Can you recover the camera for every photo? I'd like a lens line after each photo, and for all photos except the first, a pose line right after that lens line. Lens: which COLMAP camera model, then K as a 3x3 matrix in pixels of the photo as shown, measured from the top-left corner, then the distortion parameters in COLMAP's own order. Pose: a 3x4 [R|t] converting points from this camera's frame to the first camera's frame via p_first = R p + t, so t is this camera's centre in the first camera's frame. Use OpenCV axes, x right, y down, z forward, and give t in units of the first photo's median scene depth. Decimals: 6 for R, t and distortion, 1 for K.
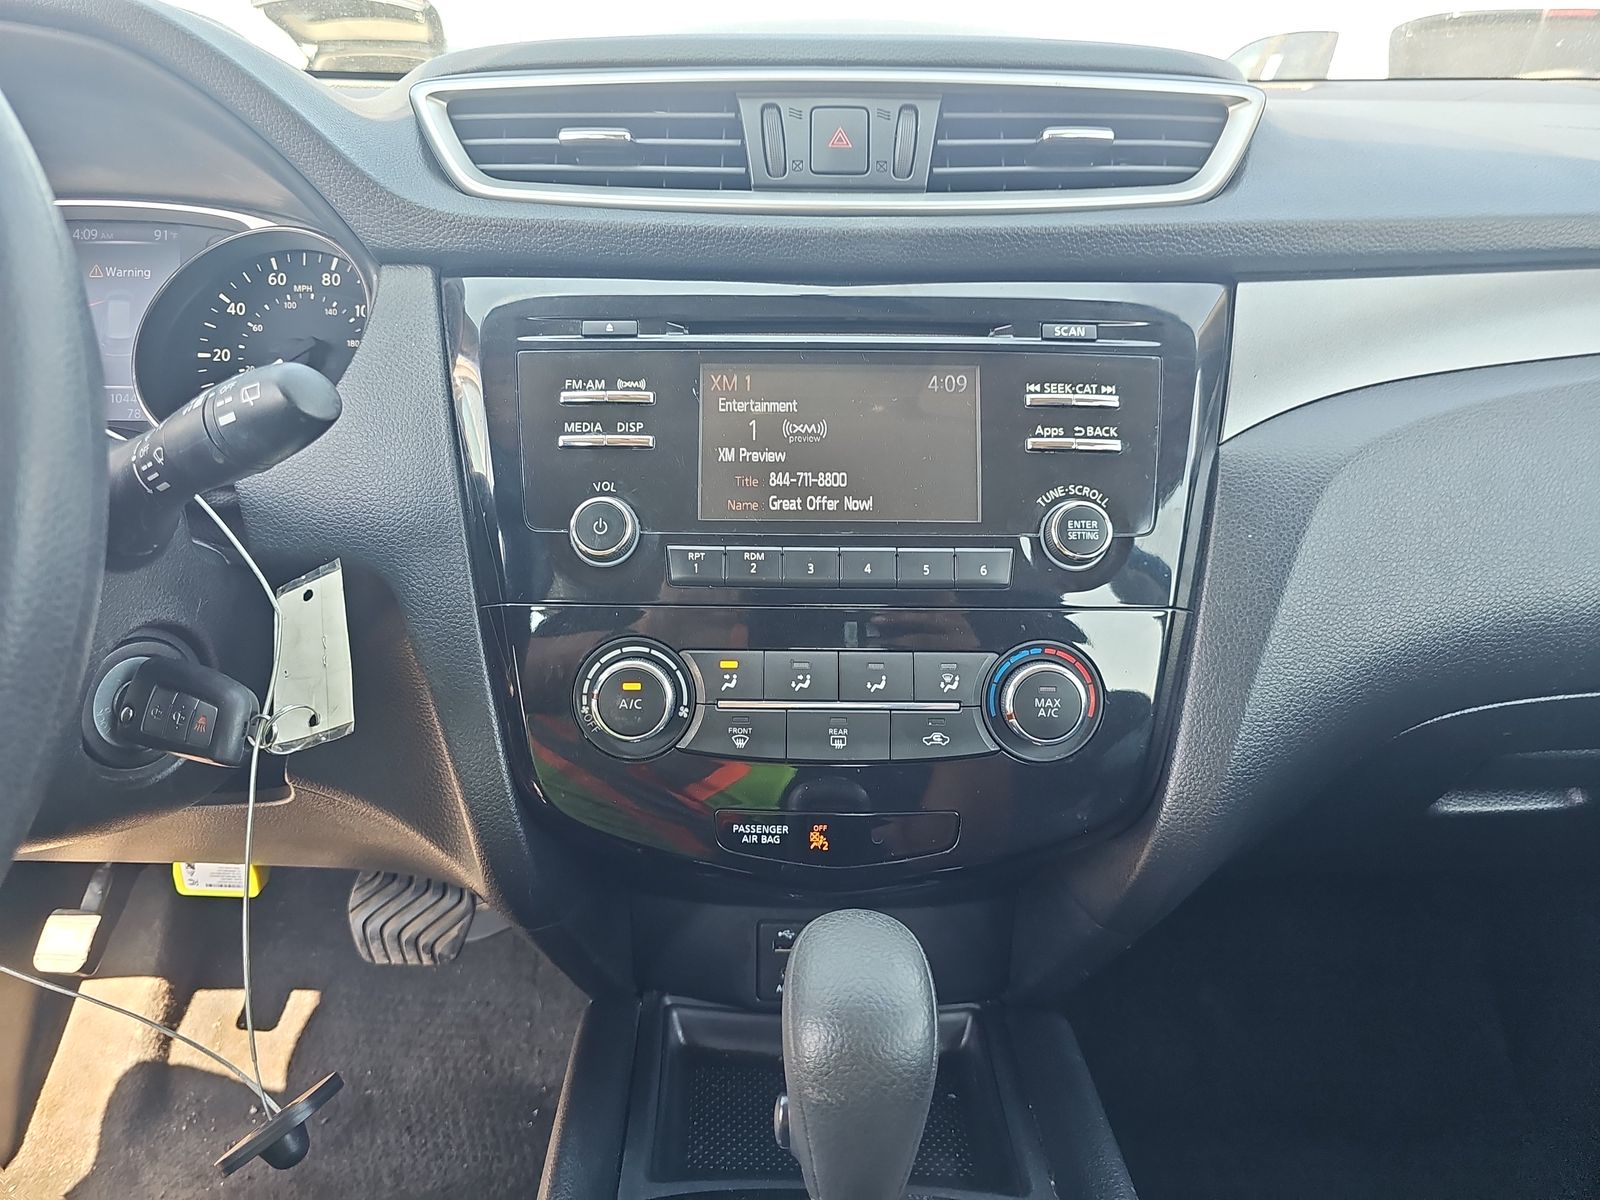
lens RADIAL K [[1070.2, 0, 801.5], [0, 1070.2, 590.0], [0, 0, 1]] dist [0.010851, -0.014741]
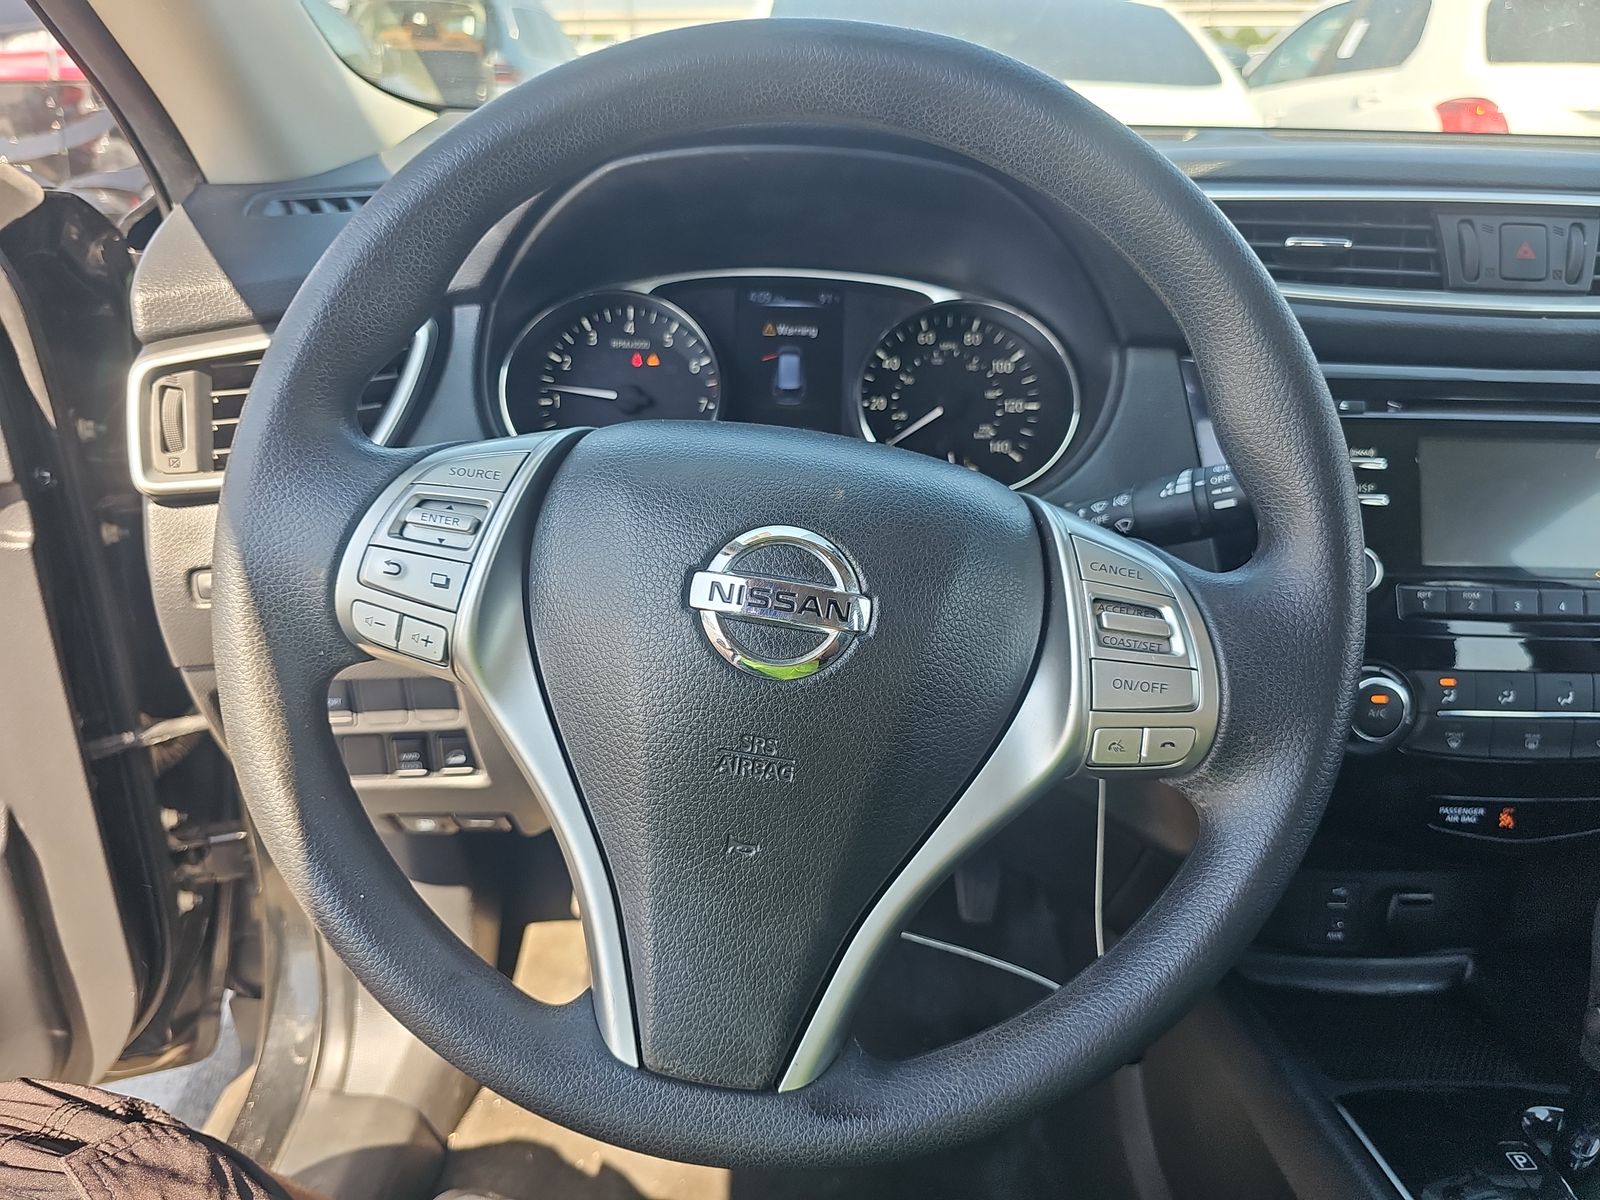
lens RADIAL K [[1070.2, 0, 794.1], [0, 1070.2, 609.0], [0, 0, 1]] dist [0.010851, -0.014741]
pose [[0.999682, 0.007115, 0.024202, -0.829528], [-0.008541, 0.998203, 0.059308, -0.080521], [-0.023737, -0.059495, 0.997946, -0.222664]]
